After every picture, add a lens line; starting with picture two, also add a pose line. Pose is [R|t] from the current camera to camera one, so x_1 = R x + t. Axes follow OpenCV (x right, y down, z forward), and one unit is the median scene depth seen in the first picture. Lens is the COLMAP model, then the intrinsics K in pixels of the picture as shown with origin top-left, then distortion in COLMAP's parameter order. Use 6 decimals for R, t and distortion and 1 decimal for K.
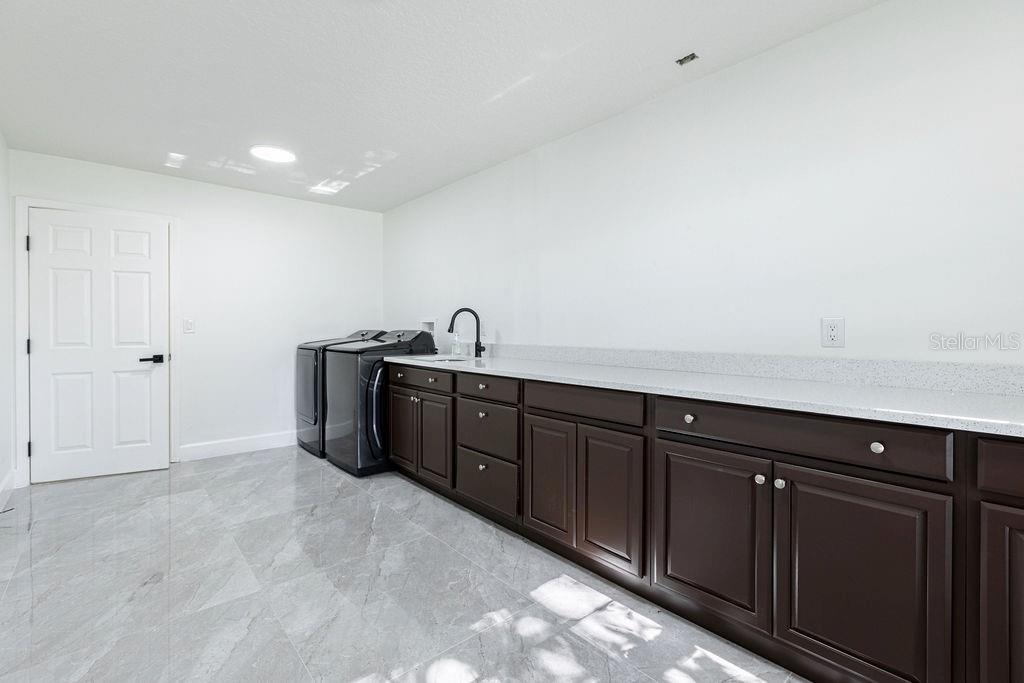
lens RADIAL K [[455.7, 0, 512.0], [0, 455.7, 341.5], [0, 0, 1]] dist [-0.002997, -0.000196]
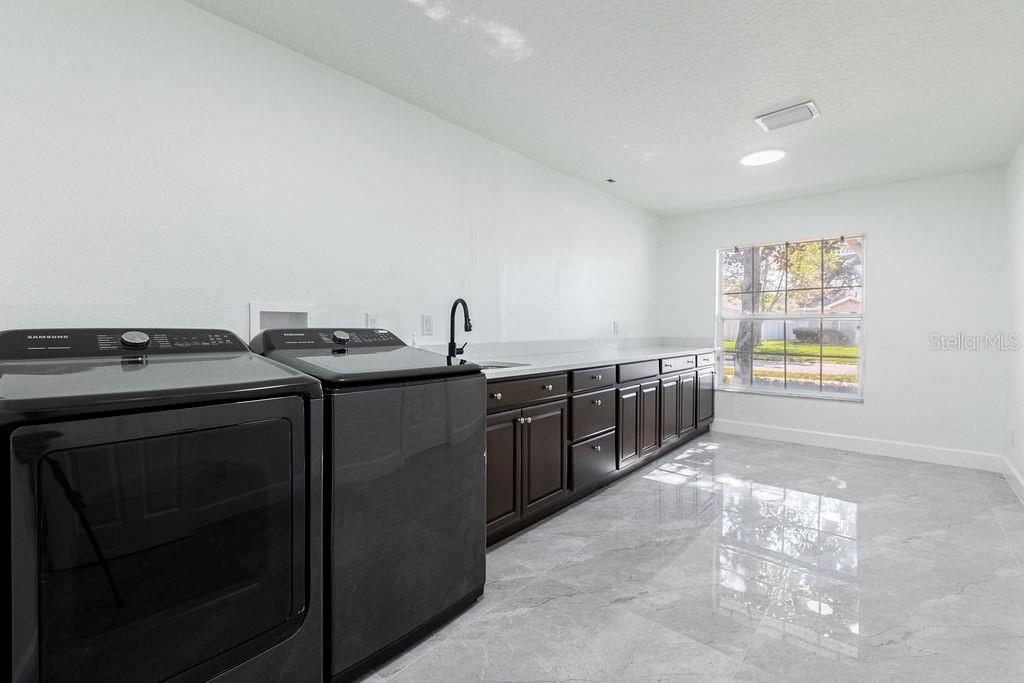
lens RADIAL K [[455.7, 0, 512.0], [0, 455.7, 341.5], [0, 0, 1]] dist [-0.002997, -0.000196]
pose [[-0.137838, -0.036804, 0.989771, -1.061401], [0.017725, 0.999058, 0.039618, -0.037562], [-0.990296, 0.023005, -0.137056, 1.252294]]
